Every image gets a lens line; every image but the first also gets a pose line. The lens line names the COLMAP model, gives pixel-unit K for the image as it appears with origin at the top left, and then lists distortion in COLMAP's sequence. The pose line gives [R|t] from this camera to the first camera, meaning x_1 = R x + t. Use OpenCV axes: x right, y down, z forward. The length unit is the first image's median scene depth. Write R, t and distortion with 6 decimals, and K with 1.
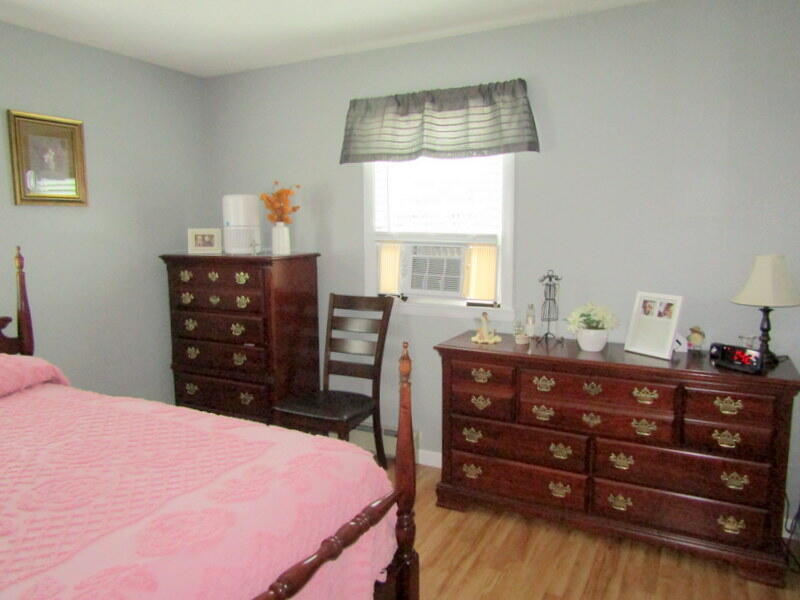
lens RADIAL K [[576.7, 0, 396.8], [0, 576.7, 298.3], [0, 0, 1]] dist [-0.007861, 0.000782]
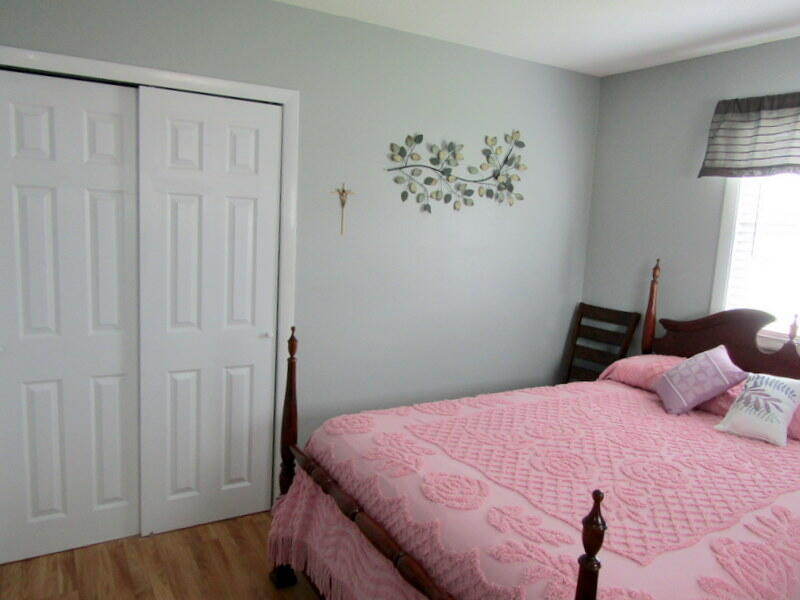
lens RADIAL K [[576.7, 0, 396.8], [0, 576.7, 298.3], [0, 0, 1]] dist [-0.007861, 0.000782]
pose [[-0.492520, 0.104577, -0.863995, 0.299872], [-0.155173, 0.966295, 0.205416, -0.097173], [0.856356, 0.235240, -0.459692, 0.559692]]
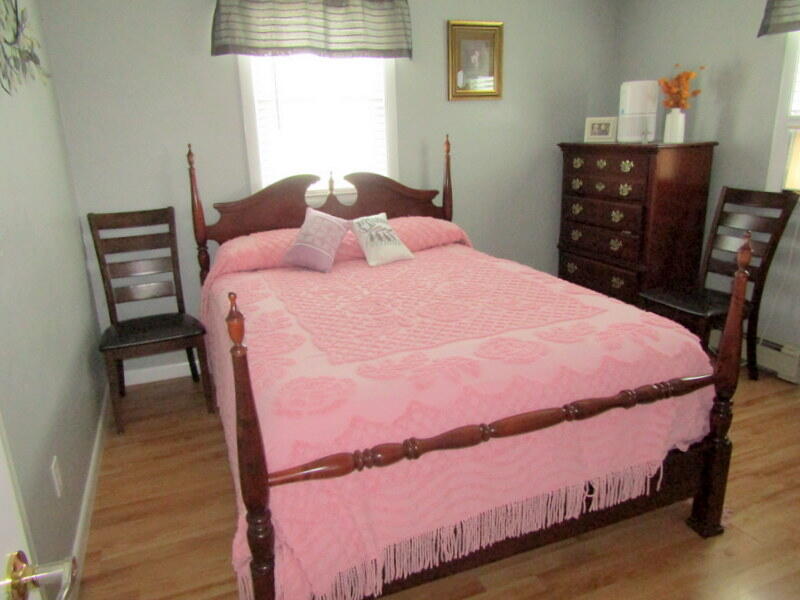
lens RADIAL K [[576.7, 0, 396.8], [0, 576.7, 298.3], [0, 0, 1]] dist [-0.007861, 0.000782]
pose [[0.761085, 0.171765, -0.625497, 0.101703], [-0.056981, 0.978279, 0.199309, 0.014389], [0.646145, -0.116049, 0.754340, -0.067898]]
